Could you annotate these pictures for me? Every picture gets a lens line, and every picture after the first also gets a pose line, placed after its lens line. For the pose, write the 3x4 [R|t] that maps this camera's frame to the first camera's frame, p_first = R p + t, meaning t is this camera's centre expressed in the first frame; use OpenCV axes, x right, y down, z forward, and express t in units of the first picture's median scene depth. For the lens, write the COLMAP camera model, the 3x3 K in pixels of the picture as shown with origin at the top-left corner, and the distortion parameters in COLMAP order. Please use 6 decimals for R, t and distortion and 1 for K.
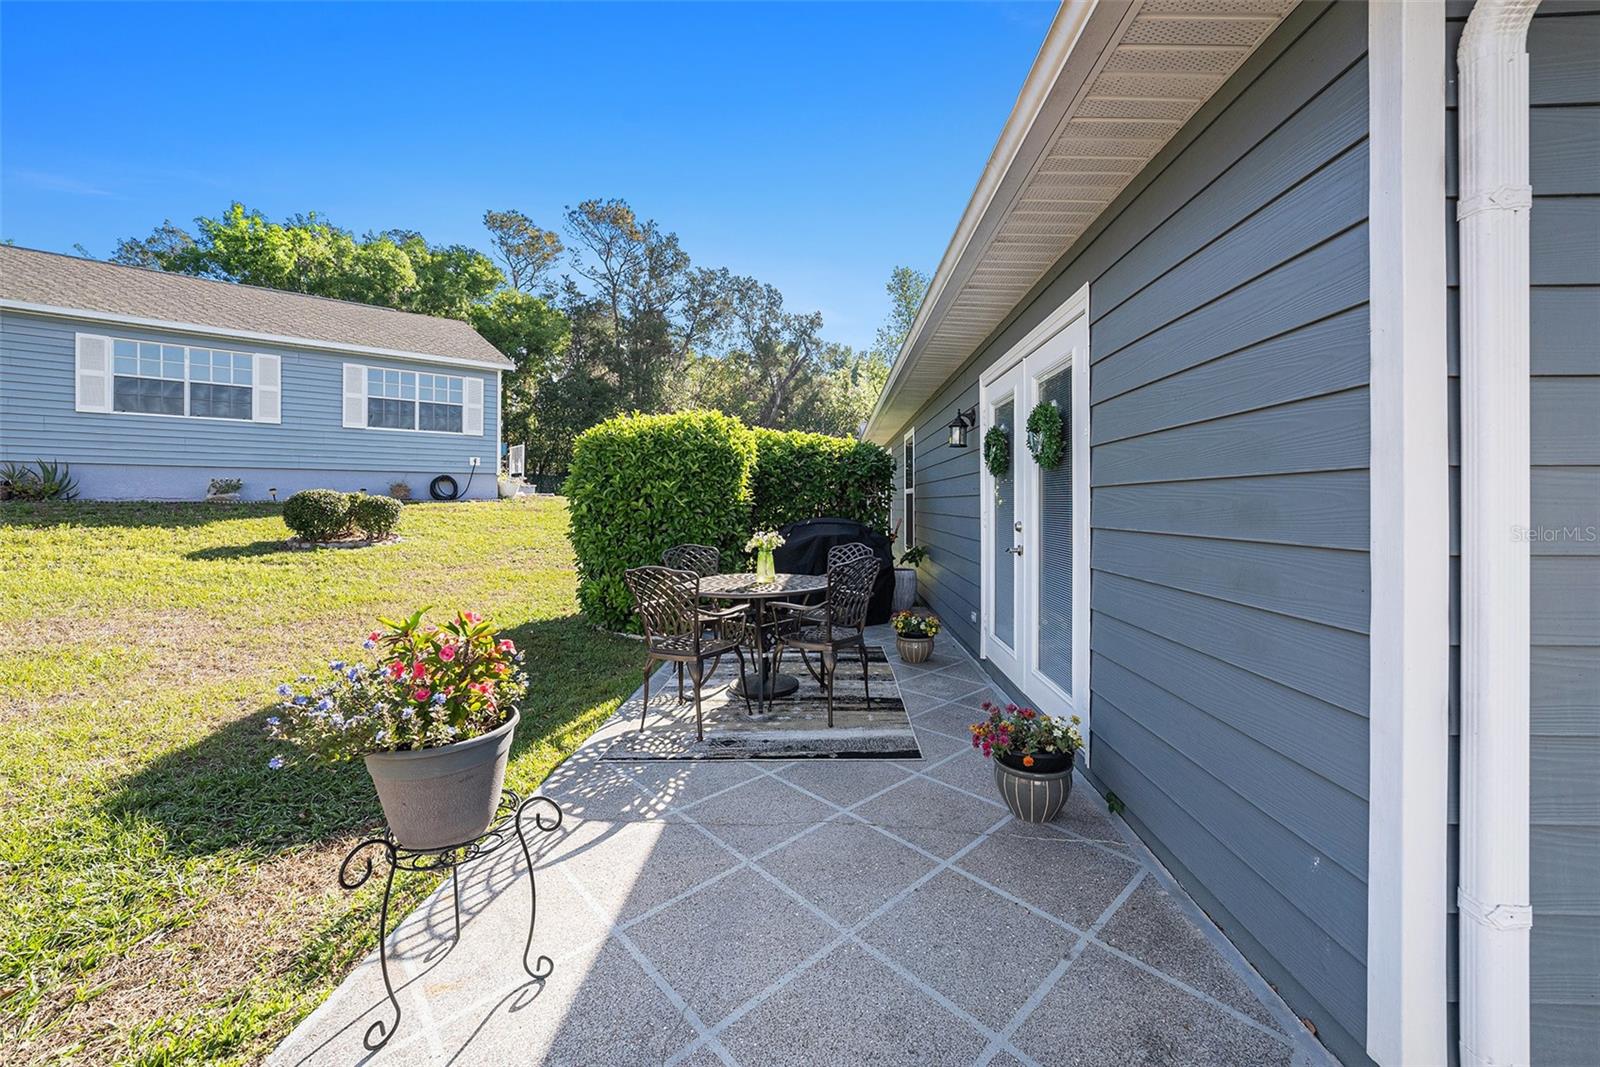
lens RADIAL K [[613.5, 0, 802.5], [0, 613.5, 504.8], [0, 0, 1]] dist [-0.016356, 0.000039]
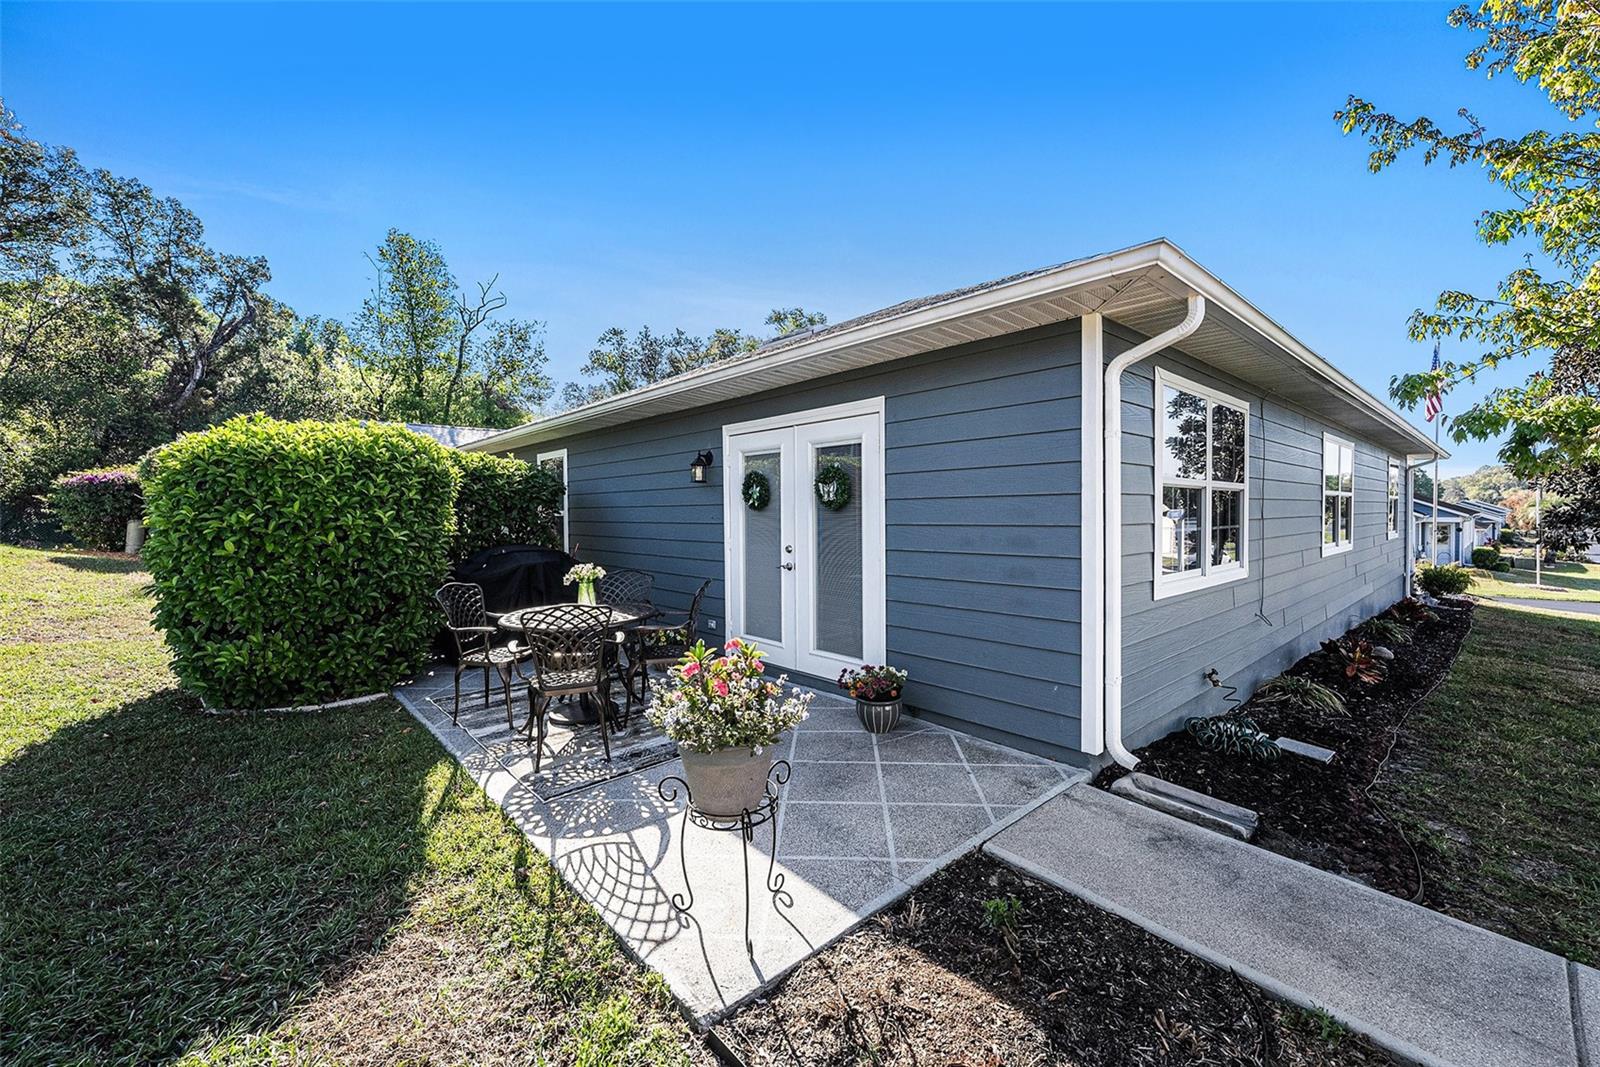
lens RADIAL K [[648.5, 0, 800.0], [0, 648.5, 533.5], [0, 0, 1]] dist [-0.001866, -0.000325]
pose [[0.714507, -0.030583, 0.698959, -0.569899], [0.011252, 0.999417, 0.032227, -0.039926], [-0.699537, -0.015162, 0.714435, -0.039122]]
